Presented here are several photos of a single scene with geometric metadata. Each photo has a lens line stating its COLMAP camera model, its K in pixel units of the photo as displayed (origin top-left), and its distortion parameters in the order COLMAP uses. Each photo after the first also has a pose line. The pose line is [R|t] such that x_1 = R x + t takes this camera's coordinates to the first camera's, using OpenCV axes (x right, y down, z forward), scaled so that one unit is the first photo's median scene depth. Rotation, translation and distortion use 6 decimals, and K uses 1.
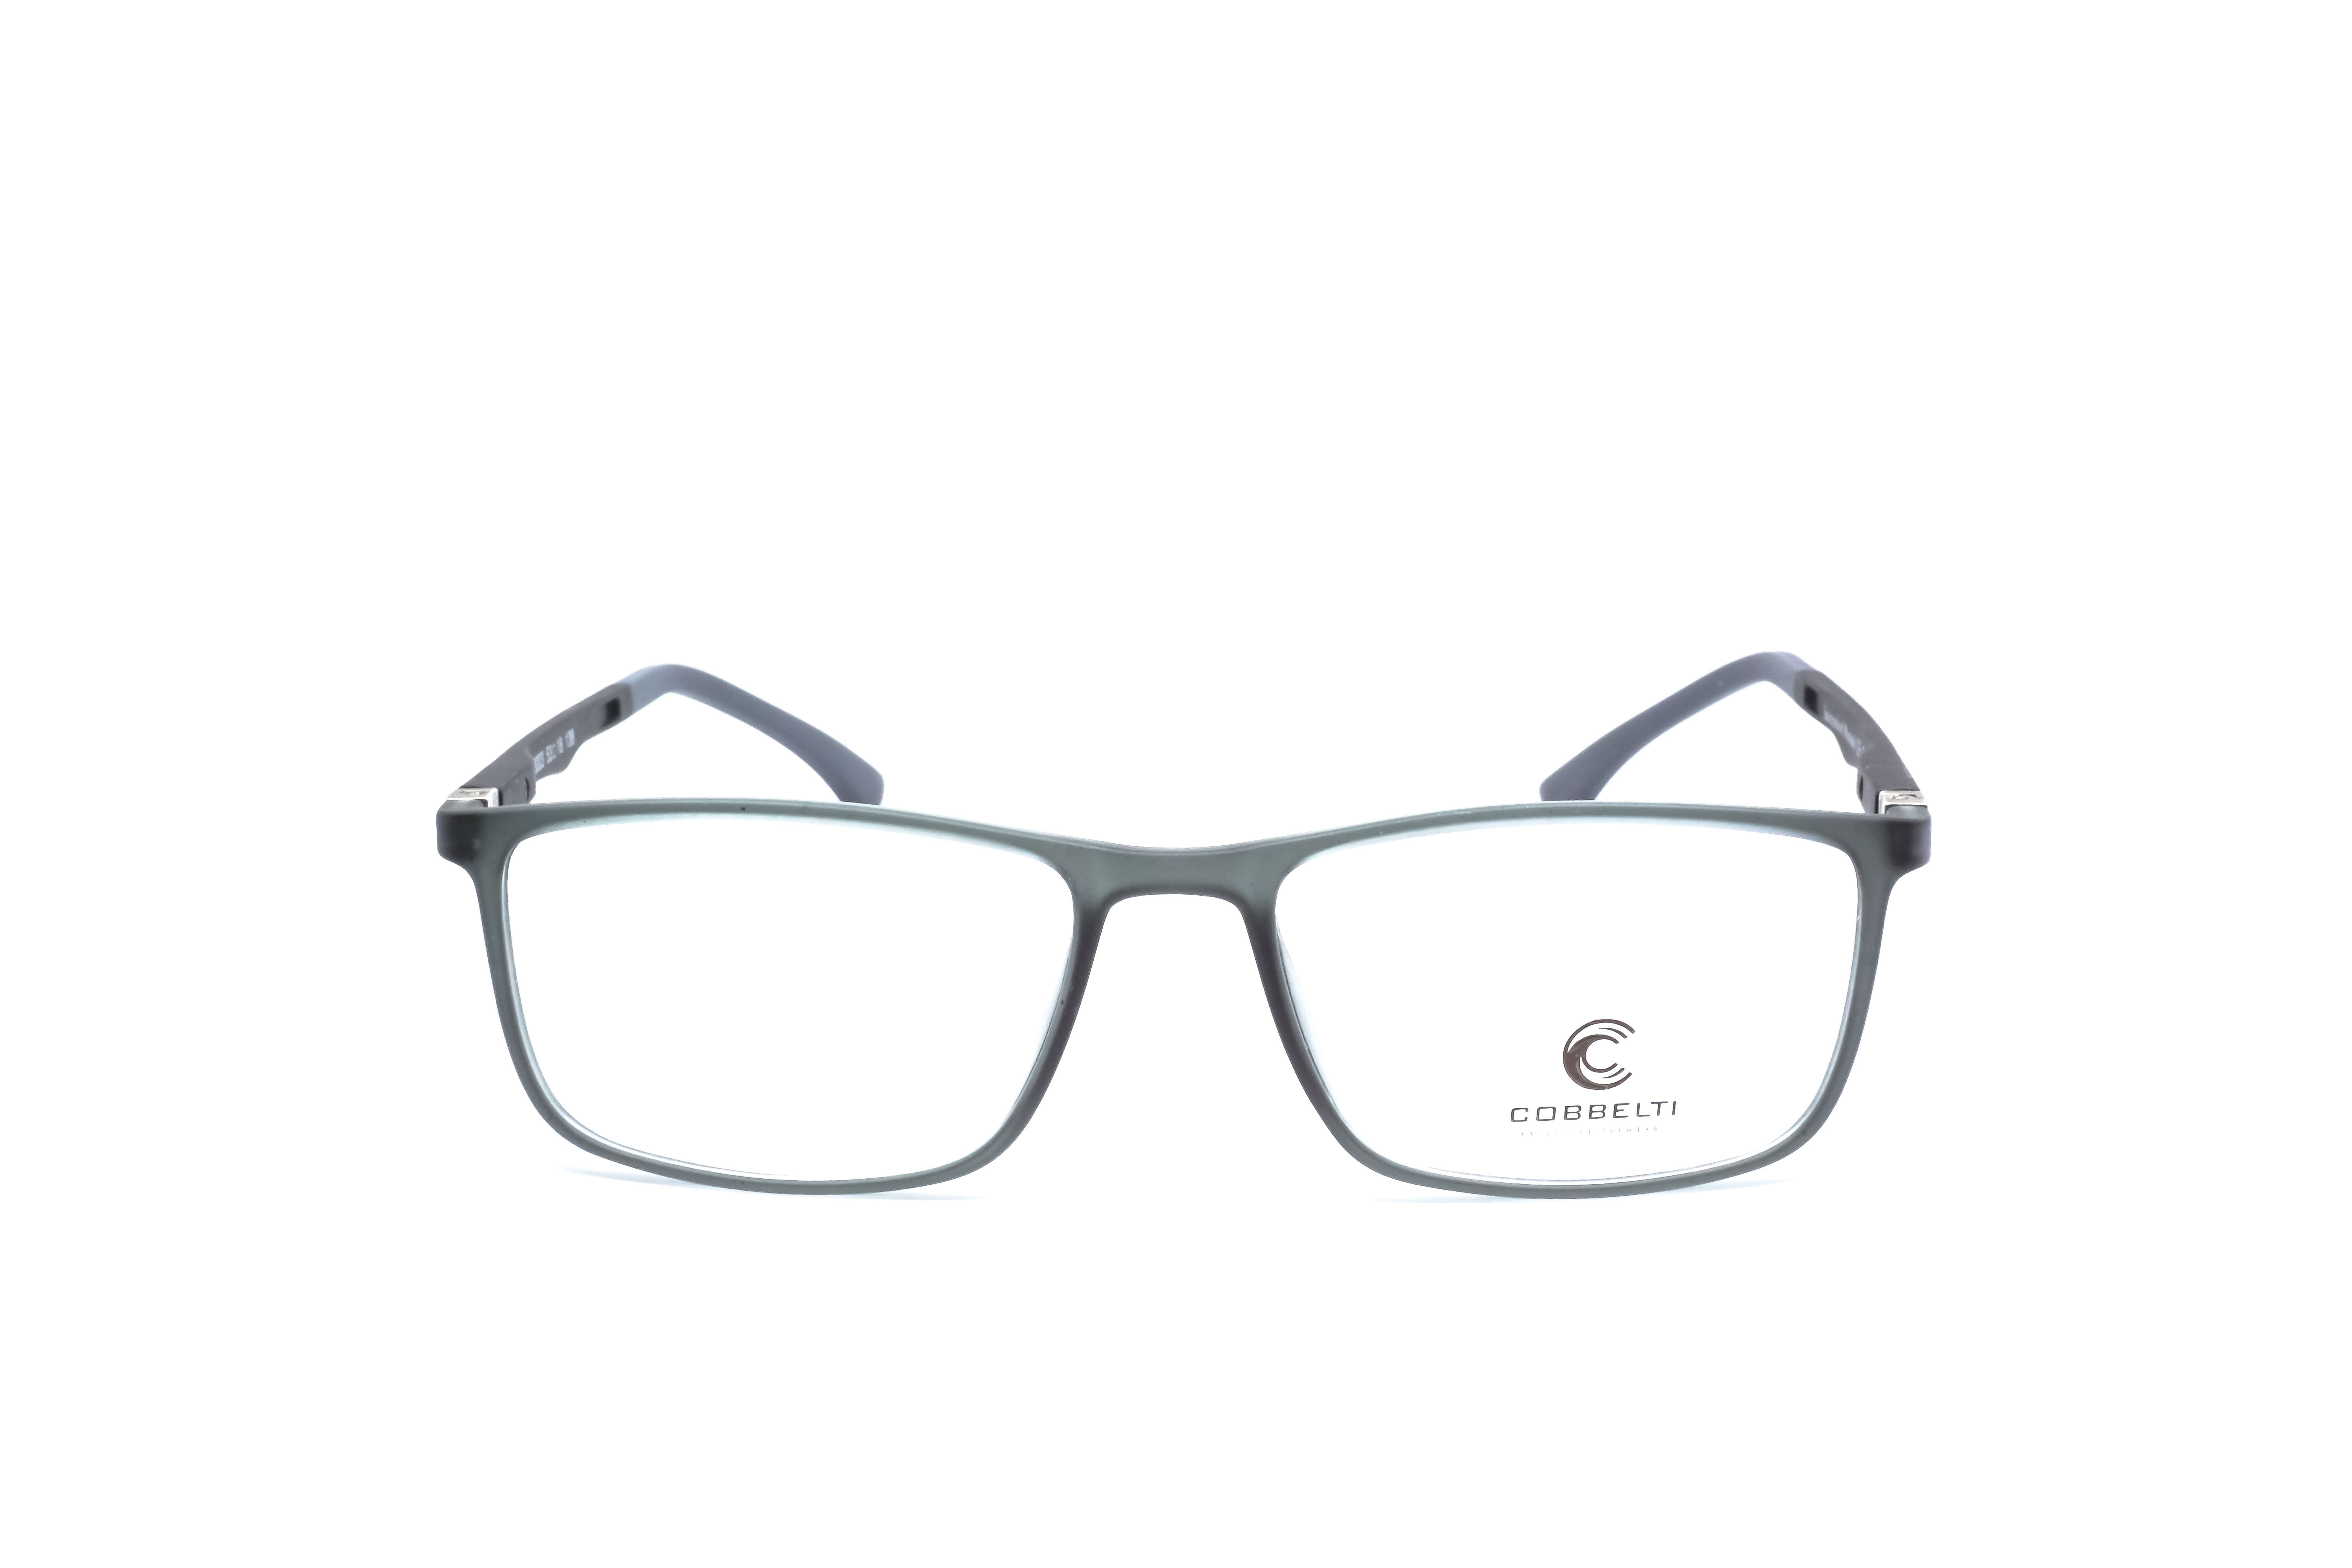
lens RADIAL K [[3360.0, 0, 1176.0], [0, 3360.0, 784.0], [0, 0, 1]] dist [-0.006667, -0.022161]
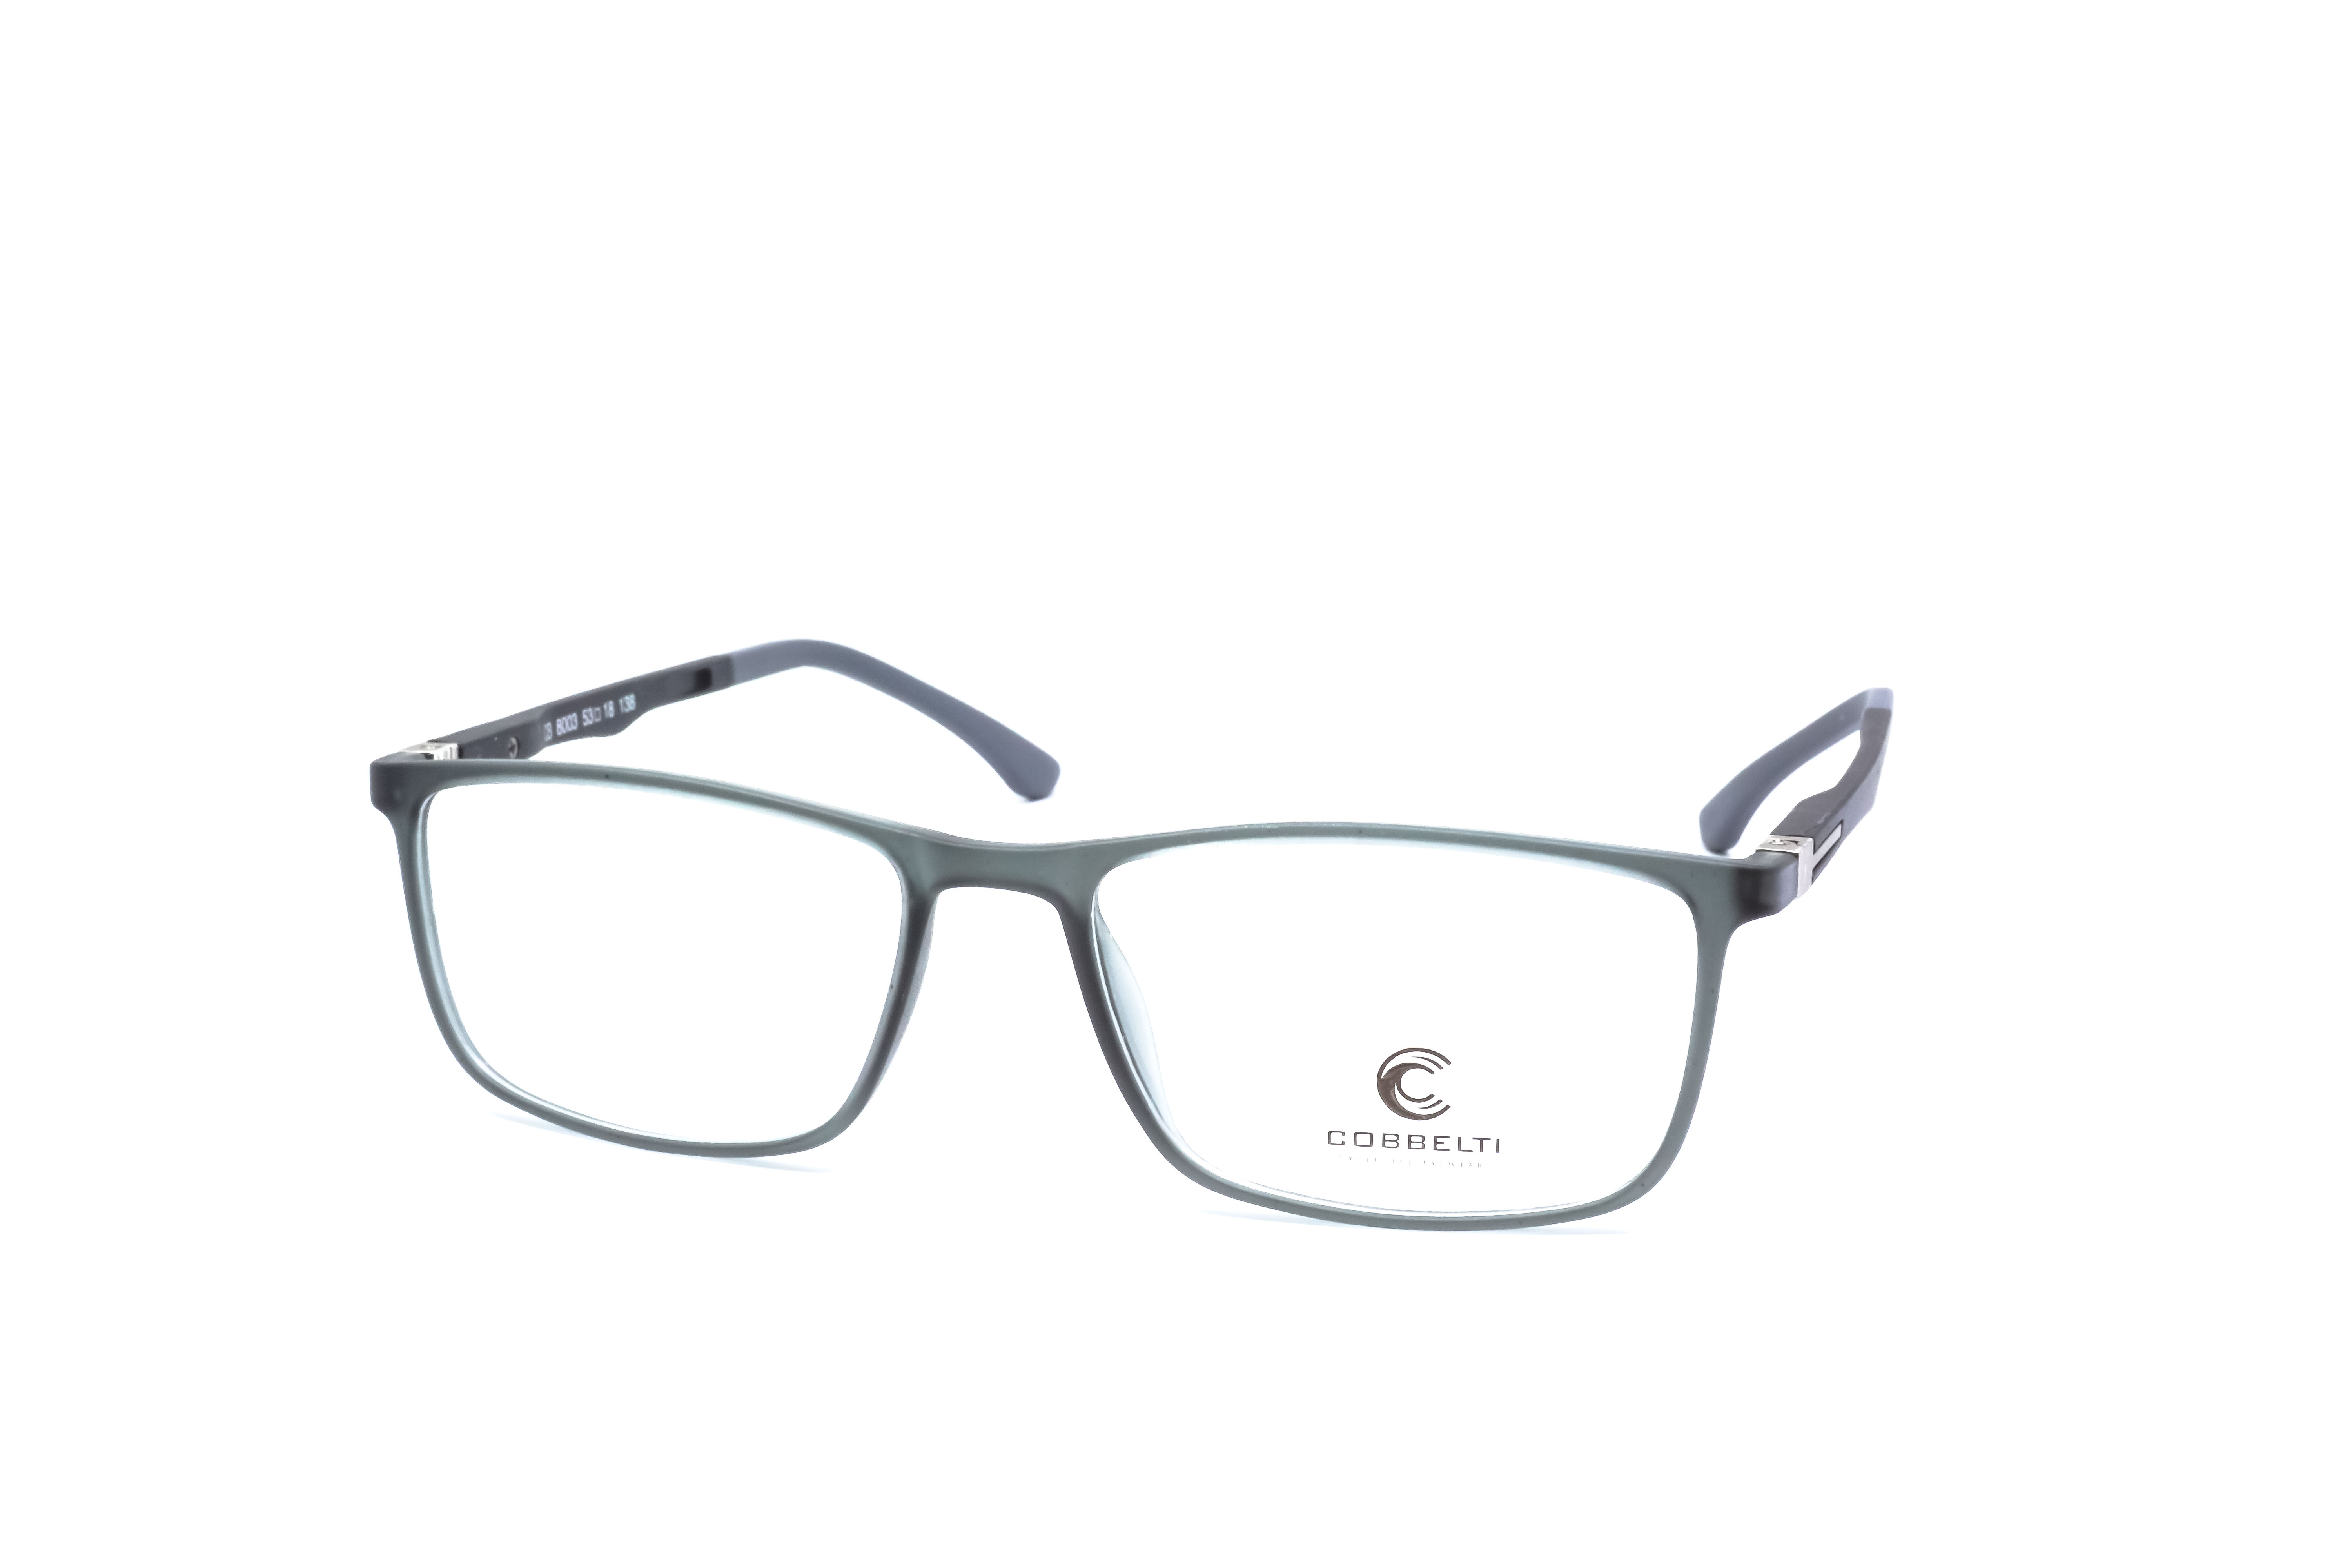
lens RADIAL K [[3360.0, 0, 1176.0], [0, 3360.0, 784.0], [0, 0, 1]] dist [-0.006667, -0.022161]
pose [[0.966081, 0.064264, -0.250115, 0.295487], [-0.064831, 0.997878, 0.005982, -0.007557], [0.249969, 0.010436, 0.968198, 0.036939]]
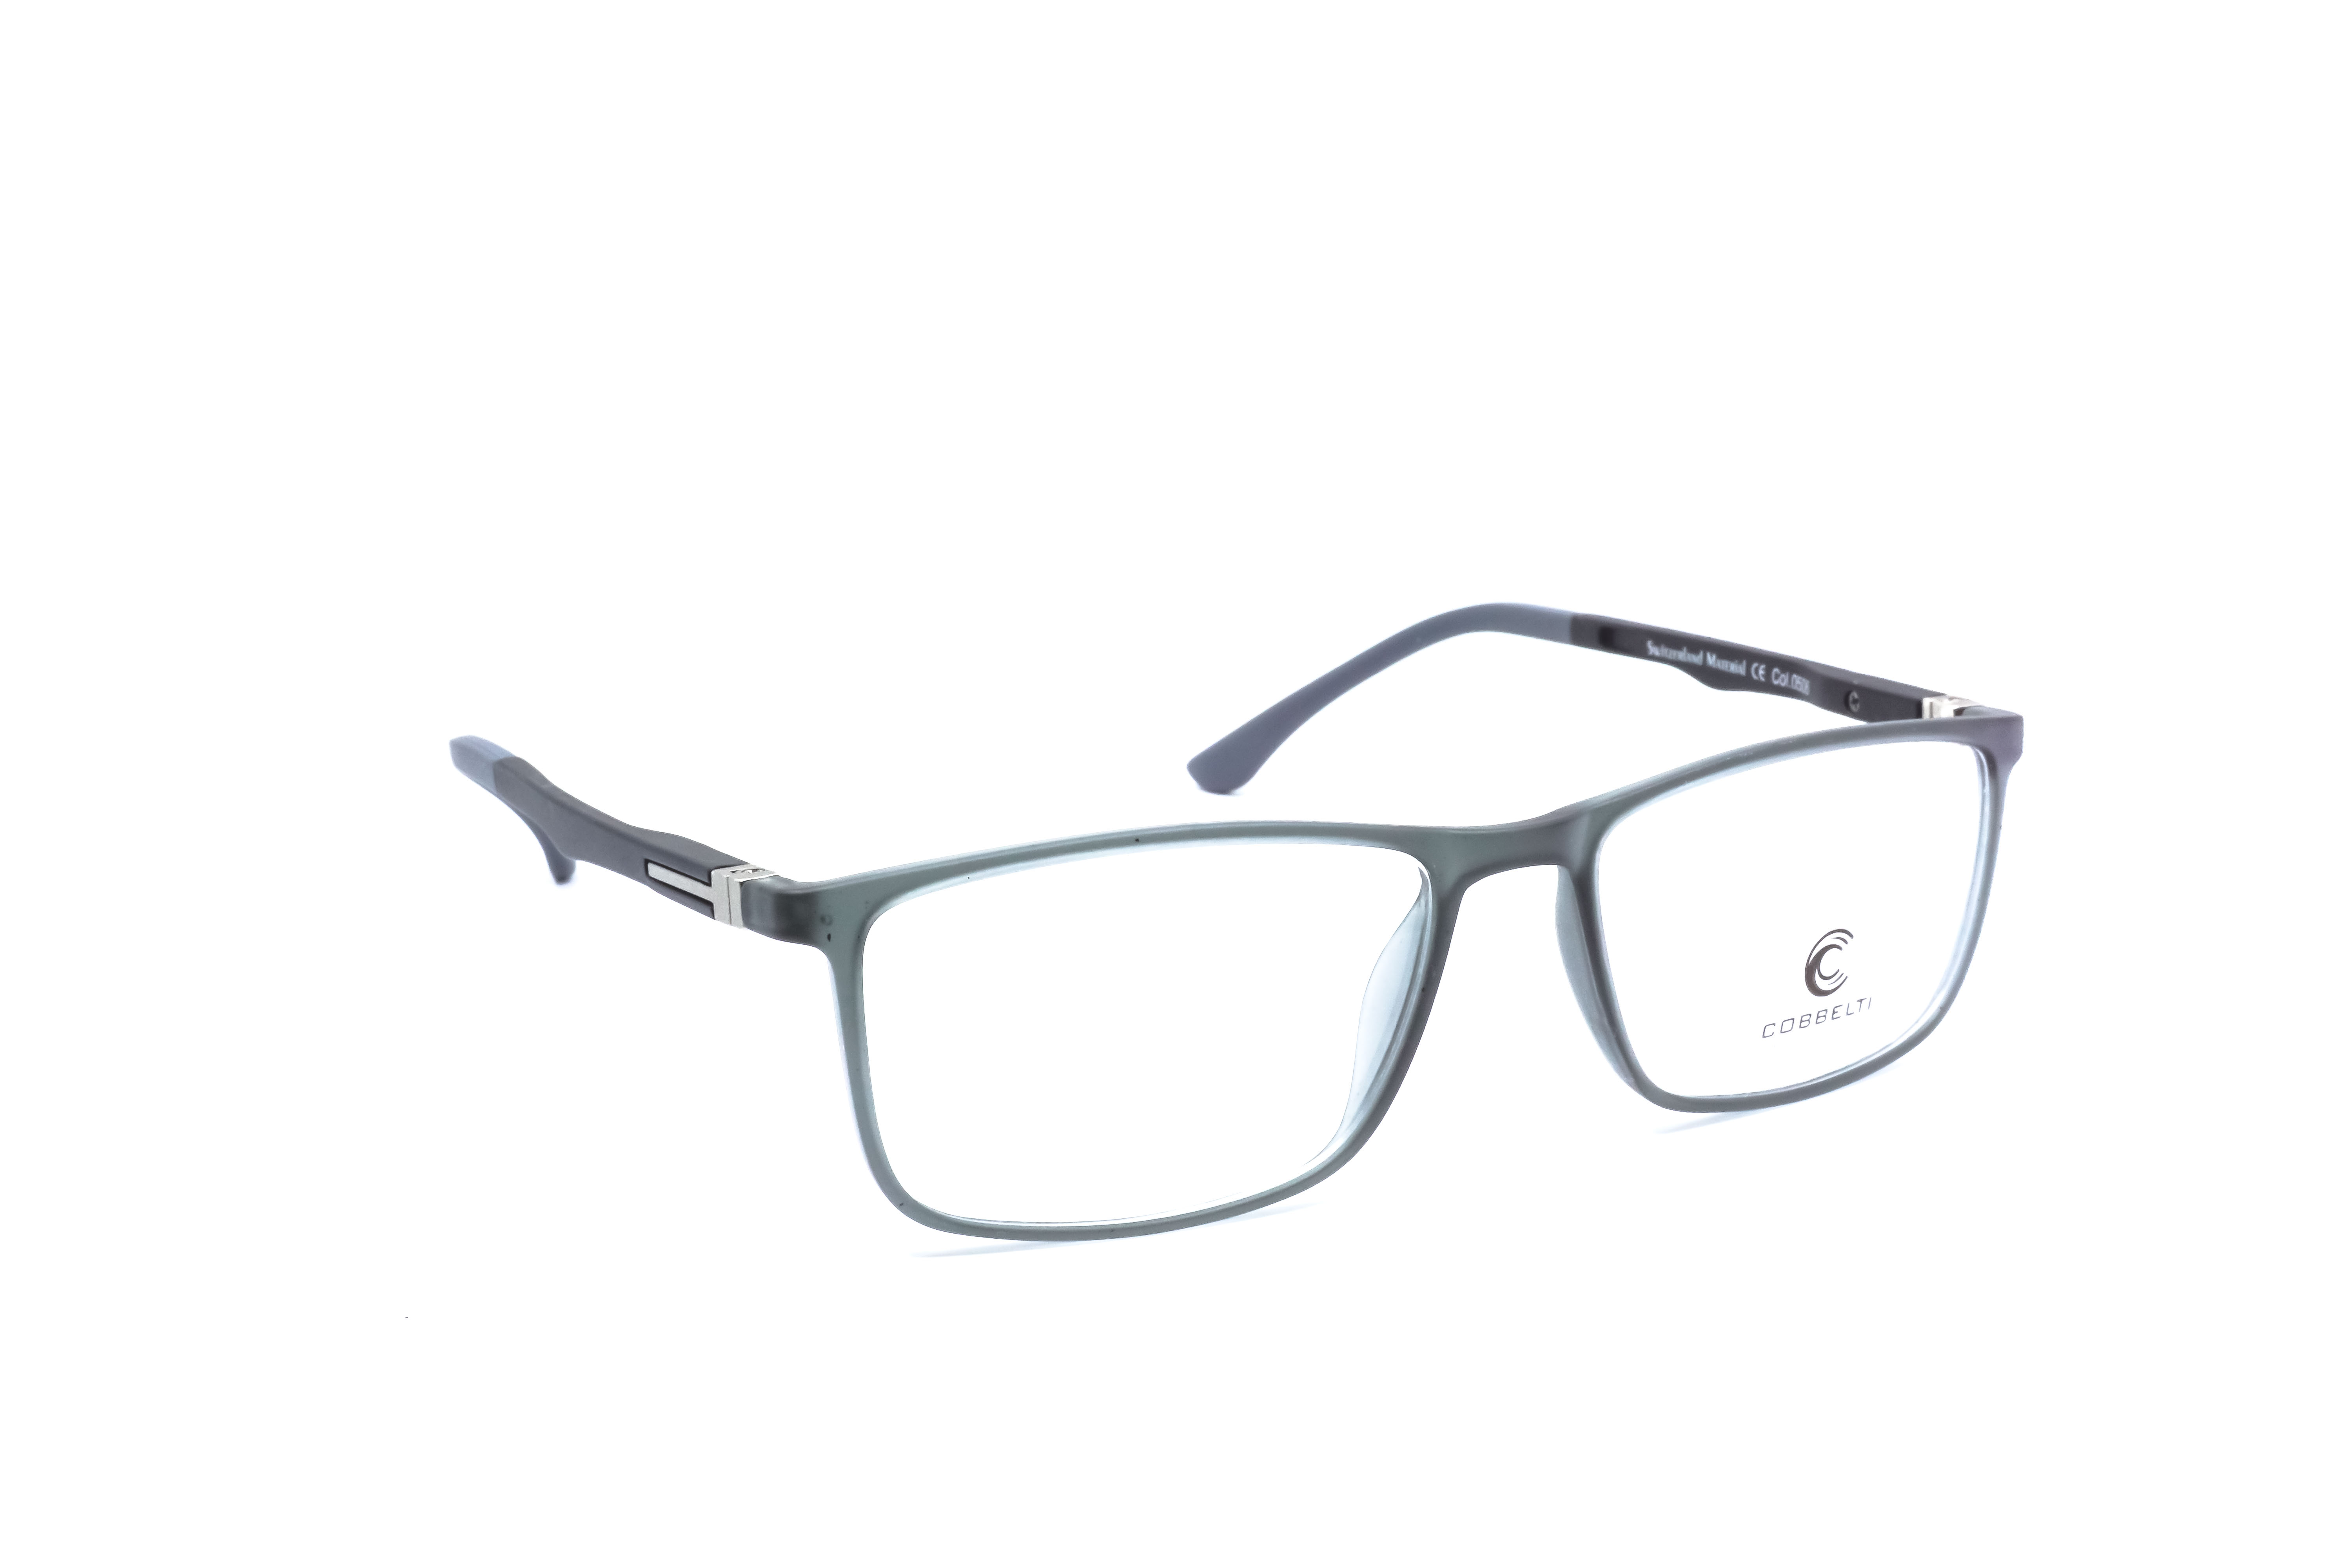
lens RADIAL K [[3360.0, 0, 1176.0], [0, 3360.0, 784.0], [0, 0, 1]] dist [-0.006667, -0.022161]
pose [[0.865292, -0.122094, 0.486172, -0.574570], [0.125262, 0.991780, 0.026128, -0.031659], [-0.485366, 0.038290, 0.873472, 0.149650]]
